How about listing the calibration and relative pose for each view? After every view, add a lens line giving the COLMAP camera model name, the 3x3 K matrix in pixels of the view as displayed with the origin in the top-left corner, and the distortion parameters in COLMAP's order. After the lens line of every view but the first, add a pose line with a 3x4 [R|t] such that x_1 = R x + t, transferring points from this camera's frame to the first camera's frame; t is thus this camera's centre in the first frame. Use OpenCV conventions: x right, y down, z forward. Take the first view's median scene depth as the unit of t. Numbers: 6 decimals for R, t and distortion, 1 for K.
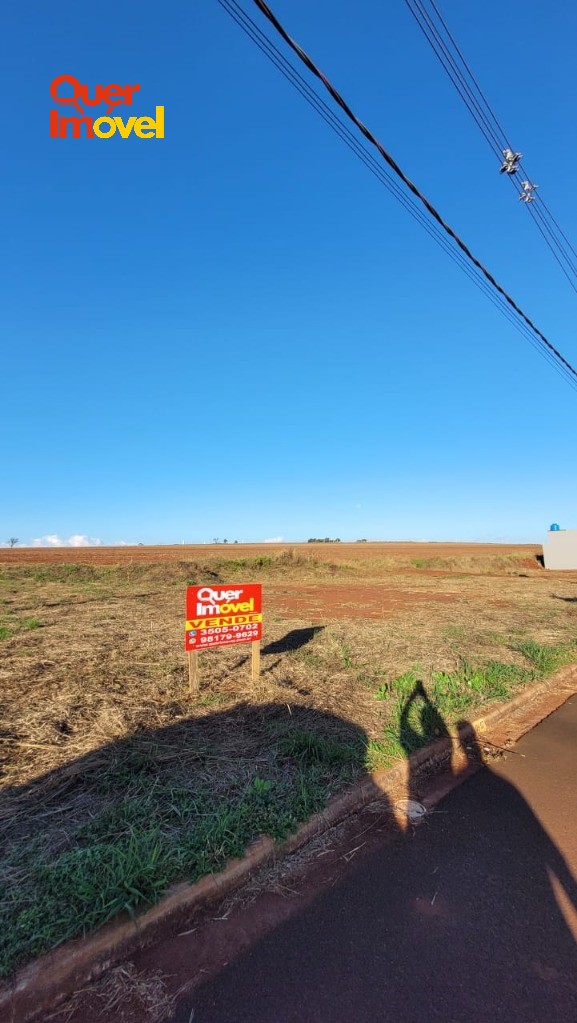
lens RADIAL K [[403.5, 0, 282.4], [0, 403.5, 511.9], [0, 0, 1]] dist [0.002493, 0.000183]
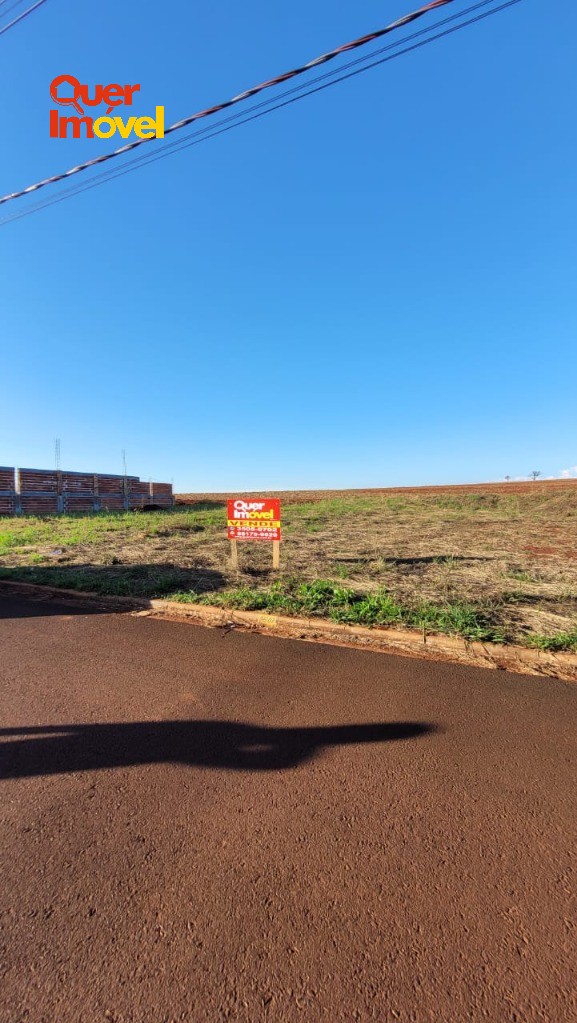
lens RADIAL K [[407.6, 0, 287.6], [0, 407.6, 511.4], [0, 0, 1]] dist [0.000422, 0.000005]
pose [[0.414865, 0.029114, -0.909417, 1.245029], [0.120599, 0.988910, 0.086674, 0.112661], [0.901855, -0.145633, 0.406753, 0.512987]]
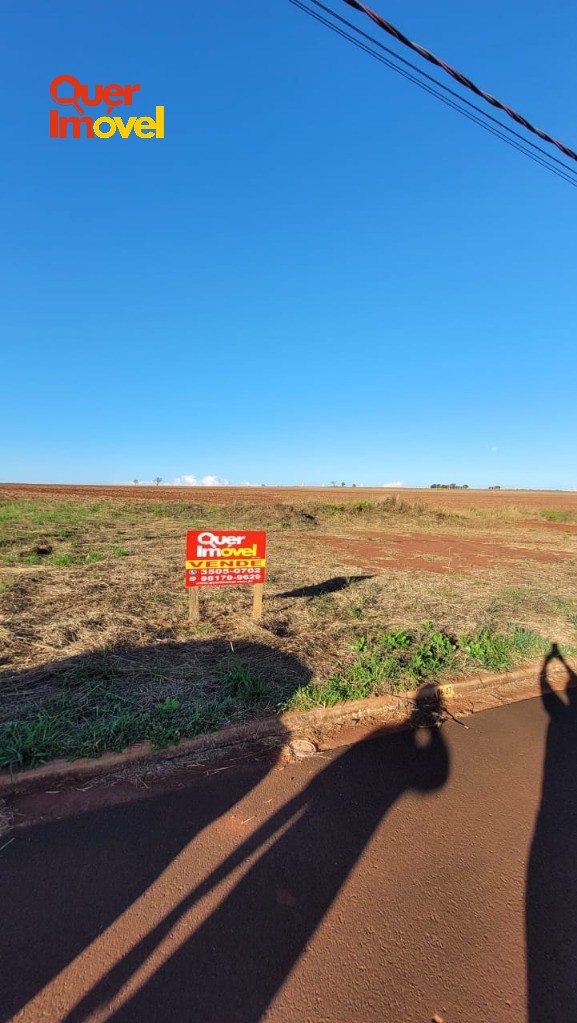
lens RADIAL K [[403.5, 0, 282.4], [0, 403.5, 511.9], [0, 0, 1]] dist [0.002493, 0.000183]
pose [[0.957750, 0.042709, -0.284415, 0.303202], [-0.002415, 0.990072, 0.140541, -0.019707], [0.287593, -0.133916, 0.948344, 0.032305]]
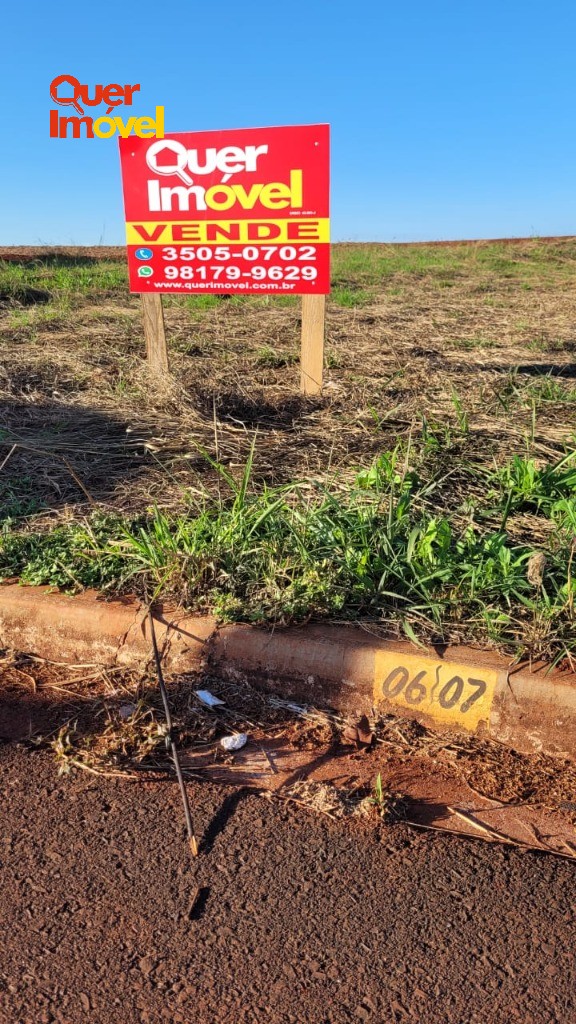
lens RADIAL K [[781.0, 0, 305.4], [0, 781.0, 510.7], [0, 0, 1]] dist [0.041694, 0.000419]
pose [[0.498275, 0.259392, -0.827307, 0.598308], [0.111604, 0.927071, 0.357889, 0.255559], [0.859806, -0.270658, 0.432987, 0.658173]]
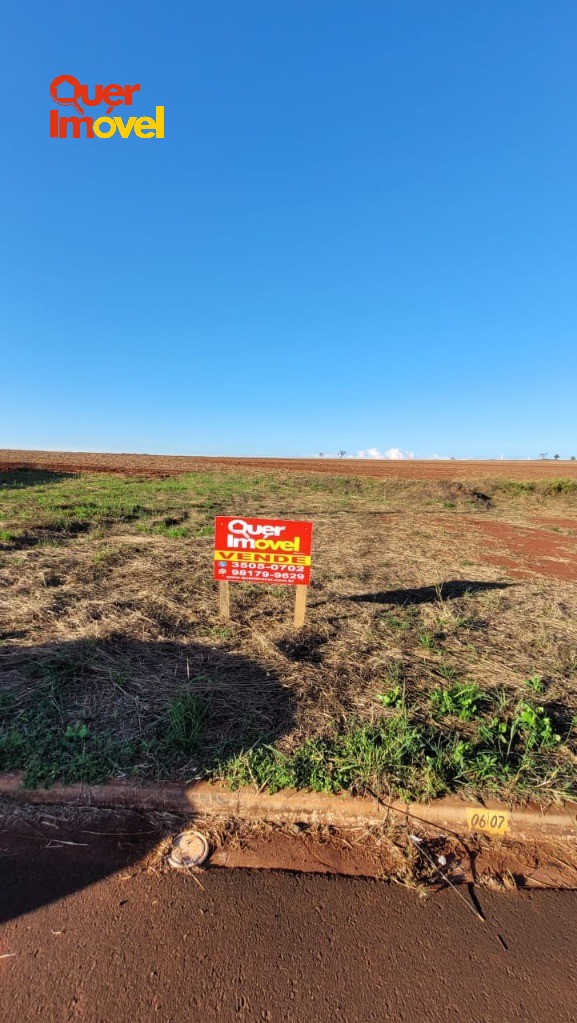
lens RADIAL K [[403.5, 0, 282.4], [0, 403.5, 511.9], [0, 0, 1]] dist [0.002493, 0.000183]
pose [[0.741217, 0.111149, -0.661999, 0.486800], [0.031144, 0.979440, 0.199318, -0.012845], [0.670542, -0.168355, 0.722516, 0.381100]]
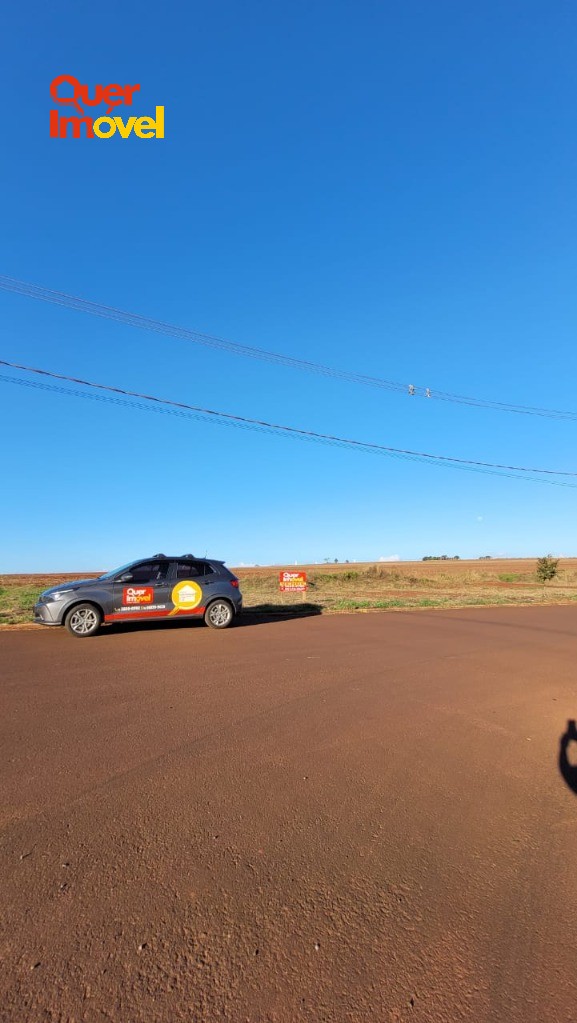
lens RADIAL K [[403.5, 0, 282.4], [0, 403.5, 511.9], [0, 0, 1]] dist [0.002493, 0.000183]
pose [[0.962639, -0.052646, -0.265620, 0.625513], [0.039739, 0.997764, -0.053736, -0.114947], [0.267855, 0.041173, 0.962579, -2.000640]]
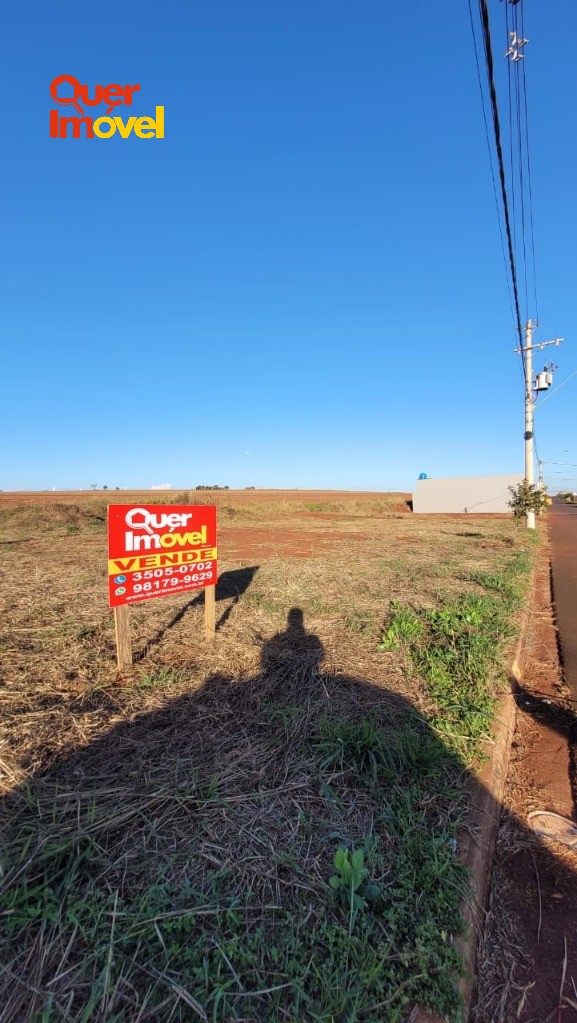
lens RADIAL K [[403.5, 0, 282.4], [0, 403.5, 511.9], [0, 0, 1]] dist [0.002493, 0.000183]
pose [[0.962608, -0.008064, 0.270778, -0.139147], [-0.027060, 0.991695, 0.125732, 0.105474], [-0.269543, -0.128358, 0.954395, 0.327685]]
